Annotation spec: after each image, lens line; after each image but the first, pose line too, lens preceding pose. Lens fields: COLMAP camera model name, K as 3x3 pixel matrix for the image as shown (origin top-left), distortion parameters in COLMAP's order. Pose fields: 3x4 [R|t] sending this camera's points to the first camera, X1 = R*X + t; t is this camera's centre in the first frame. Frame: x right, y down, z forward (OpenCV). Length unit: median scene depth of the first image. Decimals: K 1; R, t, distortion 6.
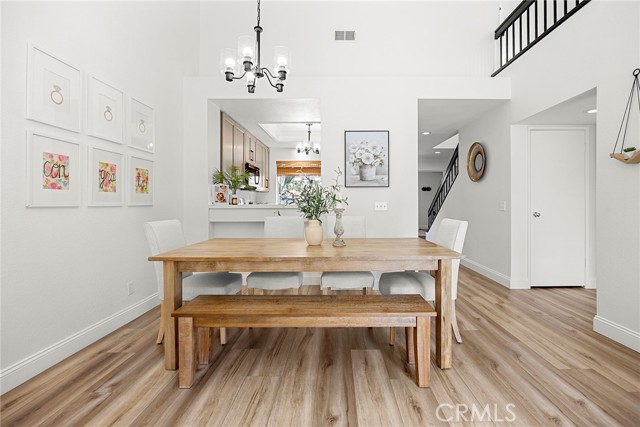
lens RADIAL K [[288.9, 0, 333.3], [0, 288.9, 206.1], [0, 0, 1]] dist [-0.020131, -0.000337]
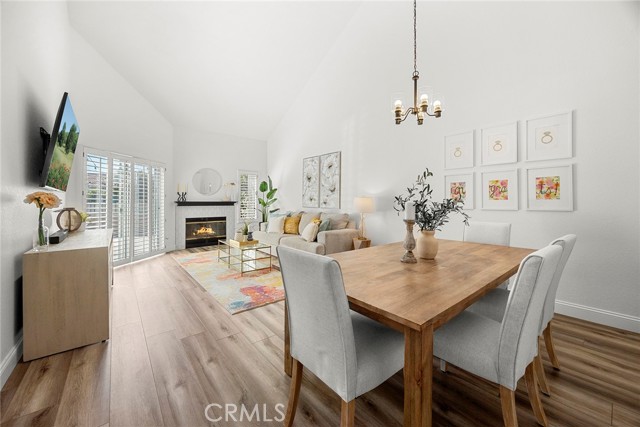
lens RADIAL K [[245.6, 0, 320.7], [0, 245.6, 201.8], [0, 0, 1]] dist [-0.003750, 0.000149]
pose [[-0.760215, -0.003153, -0.649664, 0.694948], [-0.009487, 0.999935, 0.006247, -0.039967], [0.649603, 0.010912, -0.760196, 1.363438]]
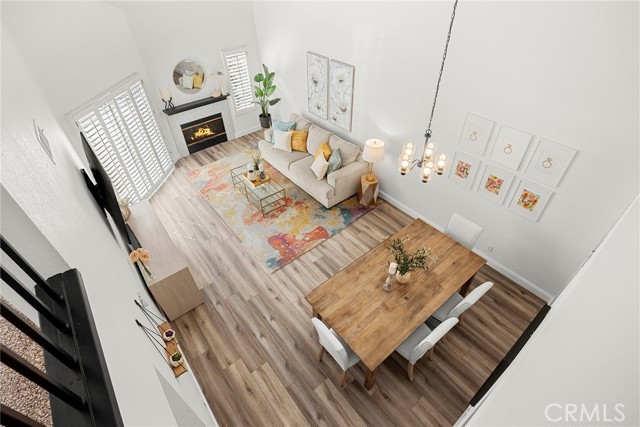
lens RADIAL K [[308.6, 0, 324.0], [0, 308.6, 208.6], [0, 0, 1]] dist [-0.007399, 0.000669]
pose [[-0.763048, 0.429379, -0.483106, 0.803704], [0.005816, 0.751977, 0.659163, -1.129337], [0.646315, 0.500164, -0.576292, 1.445085]]
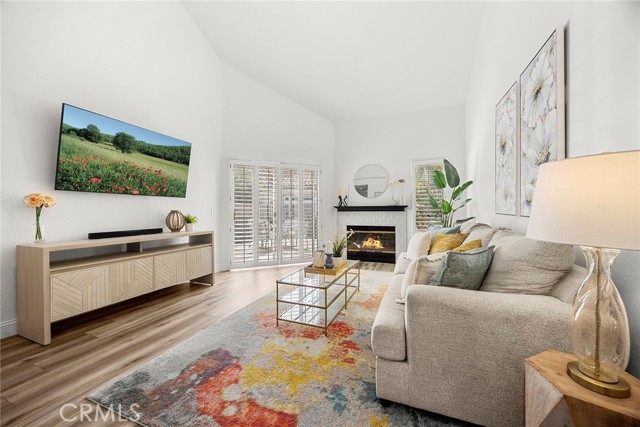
lens RADIAL K [[245.6, 0, 322.3], [0, 245.6, 209.6], [0, 0, 1]] dist [-0.003750, 0.000149]
pose [[-0.935445, 0.004041, 0.353448, -0.448794], [0.007054, 0.999949, 0.007235, -0.002458], [-0.353401, 0.009261, -0.935426, 0.668971]]
